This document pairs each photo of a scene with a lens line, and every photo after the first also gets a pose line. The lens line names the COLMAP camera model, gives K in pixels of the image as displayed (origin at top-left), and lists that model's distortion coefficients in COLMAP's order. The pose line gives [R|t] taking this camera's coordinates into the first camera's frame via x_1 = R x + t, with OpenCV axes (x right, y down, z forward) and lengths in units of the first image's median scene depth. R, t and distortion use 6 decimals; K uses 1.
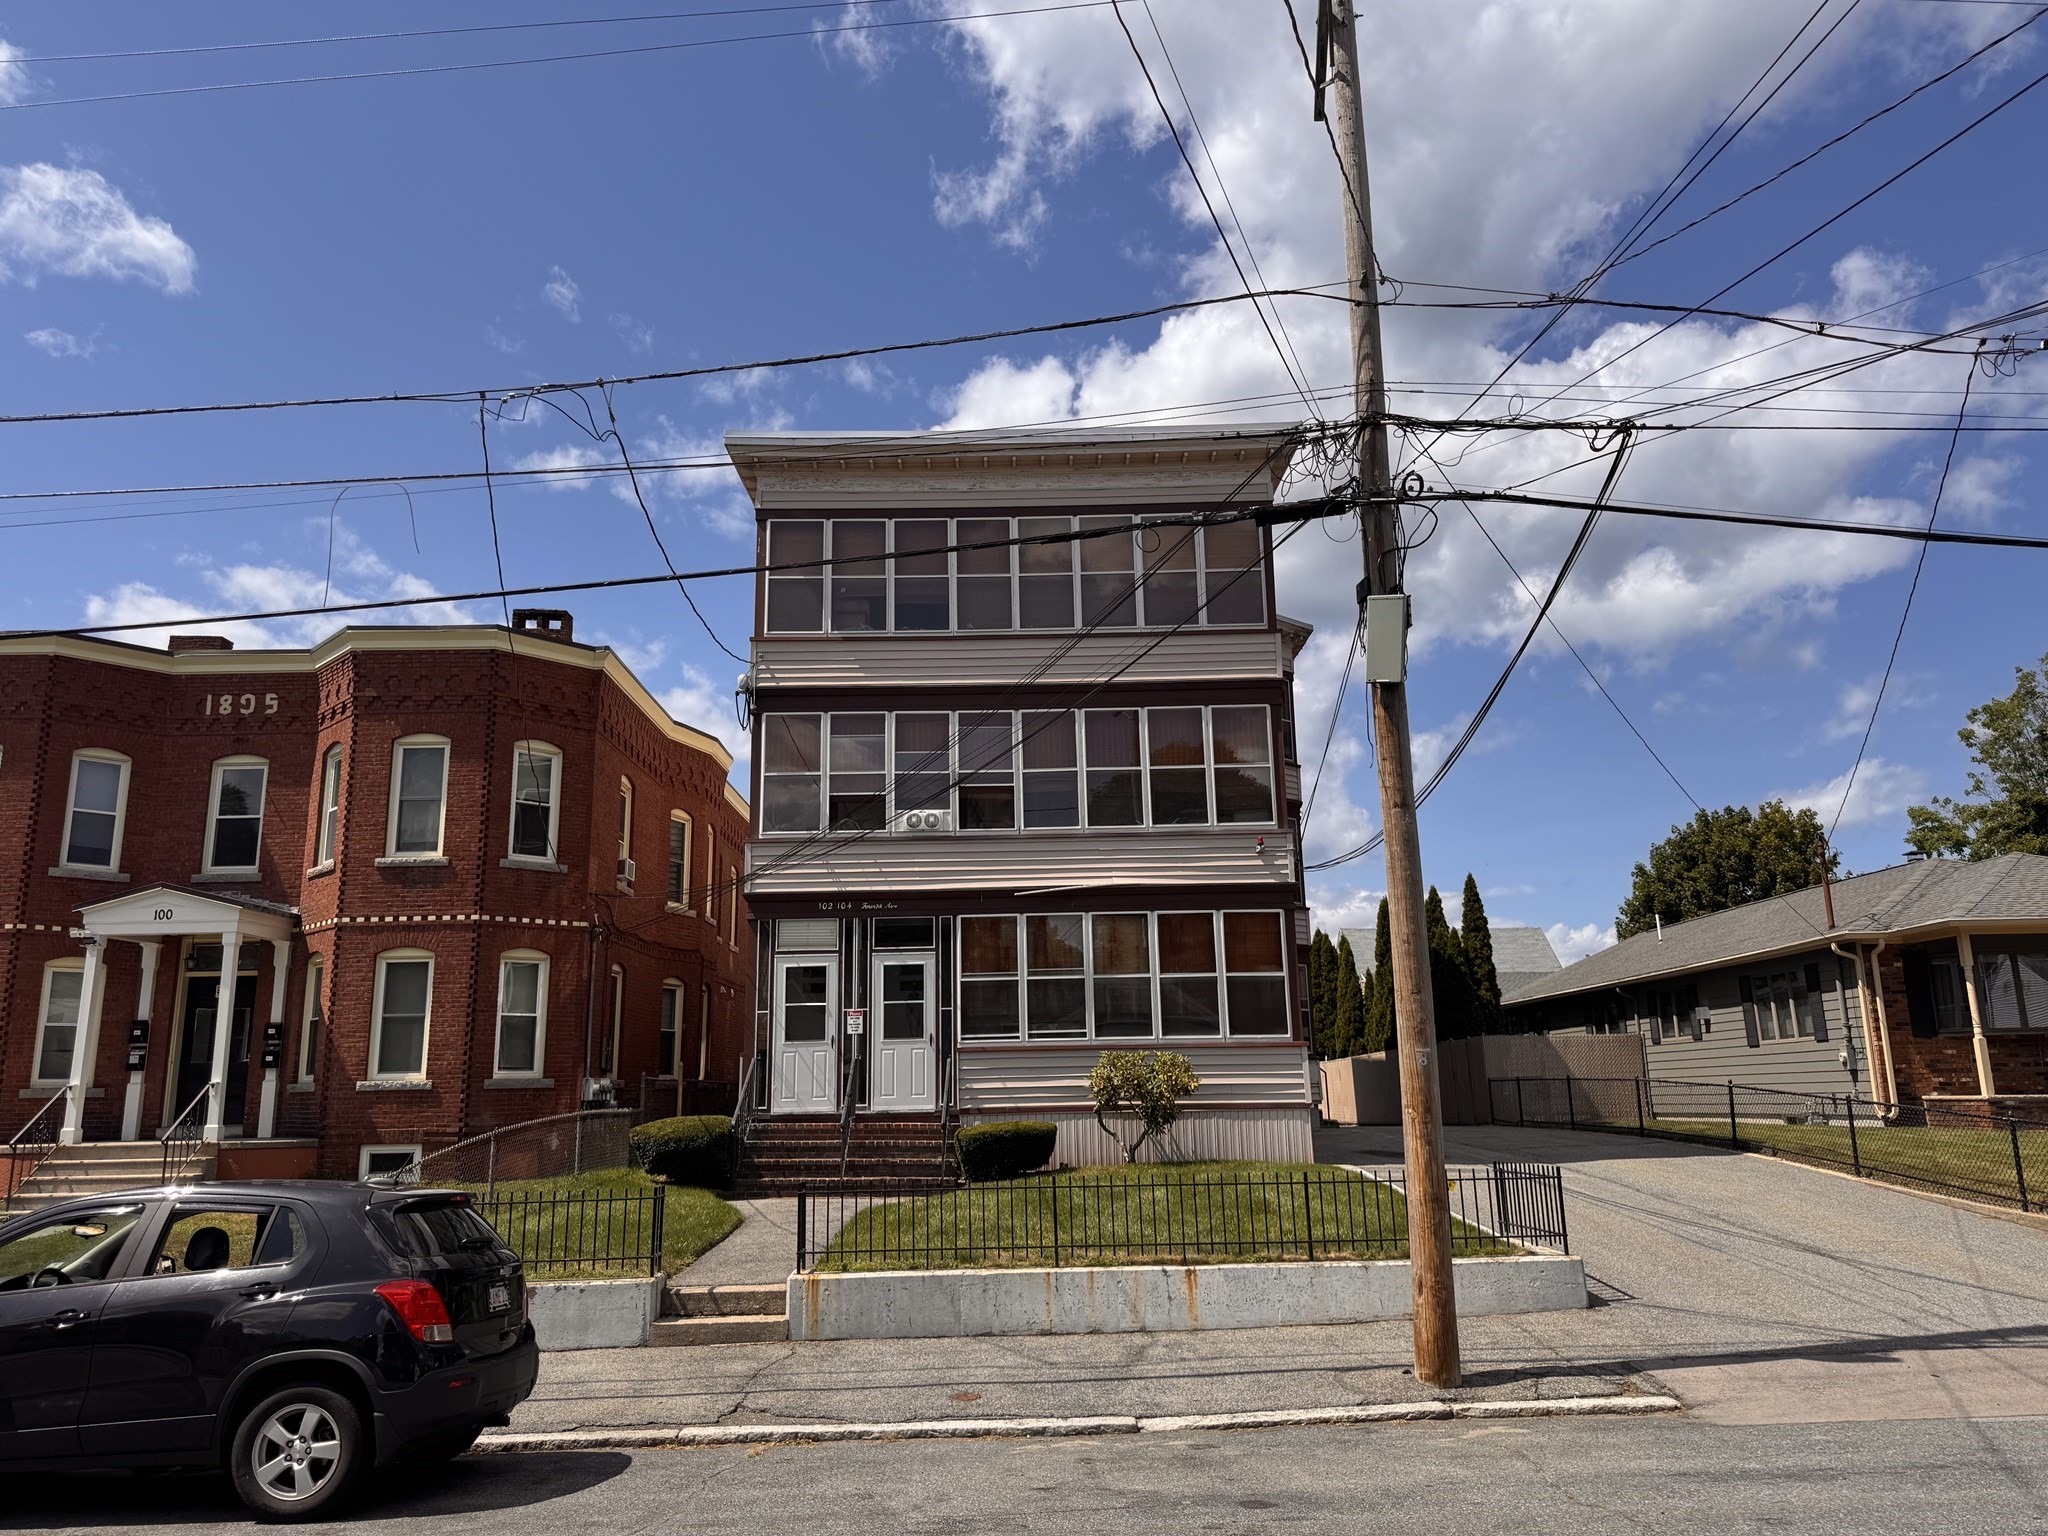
lens RADIAL K [[1419.2, 0, 1022.7], [0, 1419.2, 768.6], [0, 0, 1]] dist [0.103179, -0.144616]
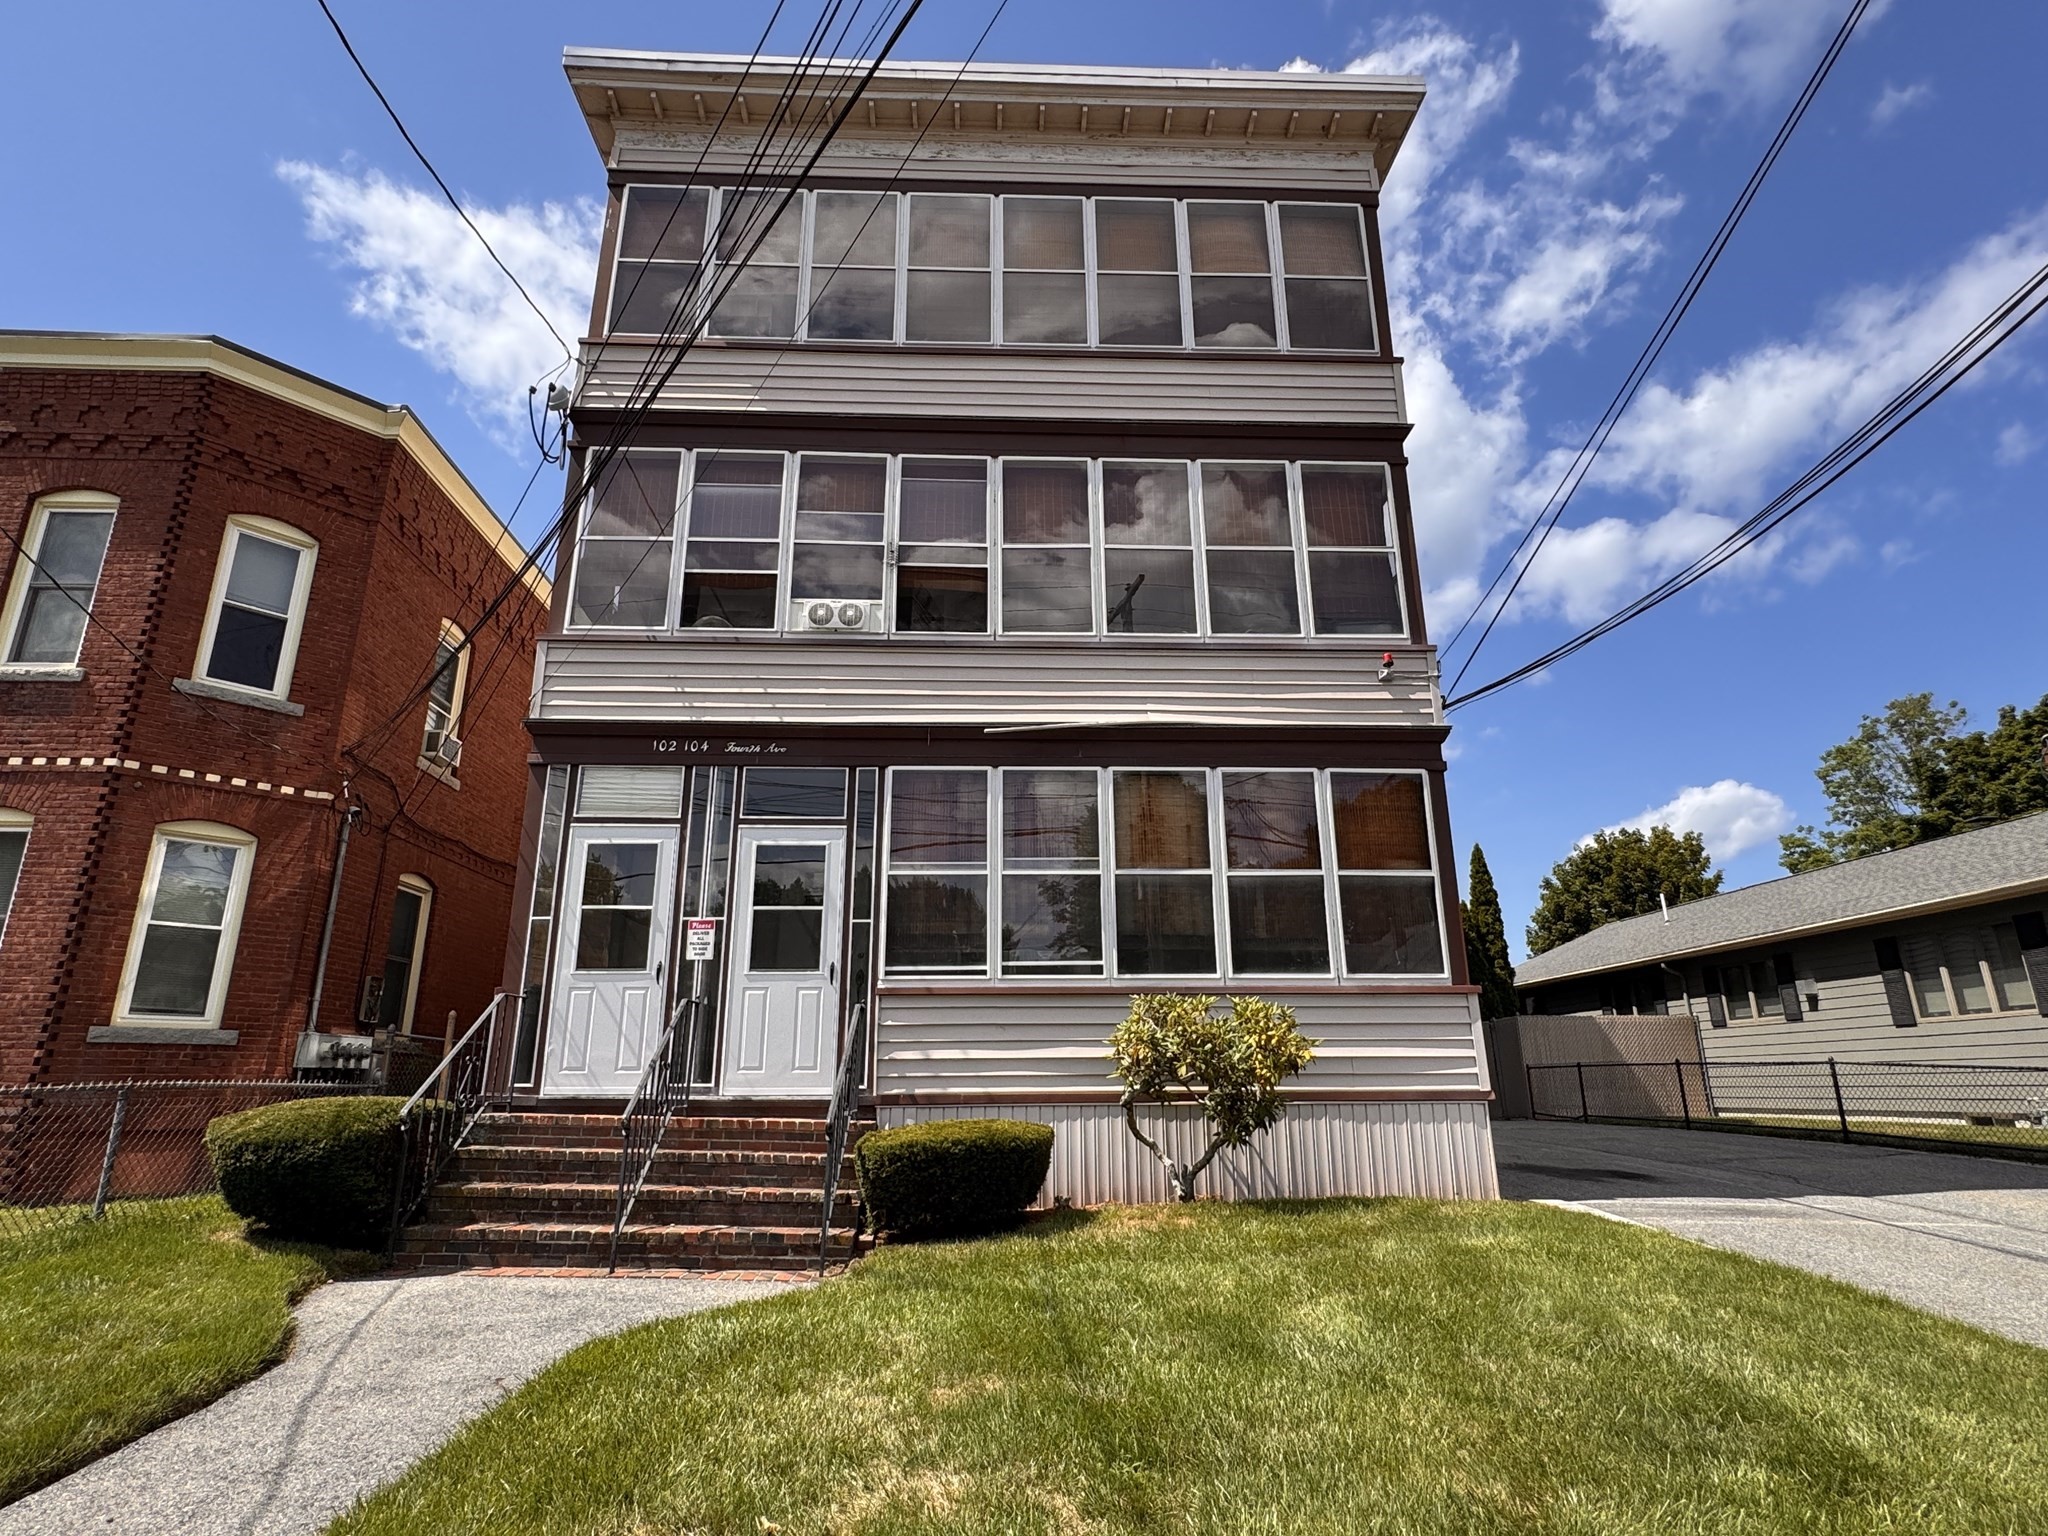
lens RADIAL K [[1079.0, 0, 1024.0], [0, 1079.0, 768.0], [0, 0, 1]] dist [-0.021961, 0.017121]
pose [[0.999259, 0.025078, 0.029196, -0.001796], [-0.023210, 0.997766, -0.062652, 0.129194], [-0.030702, 0.061928, 0.997608, 0.542893]]
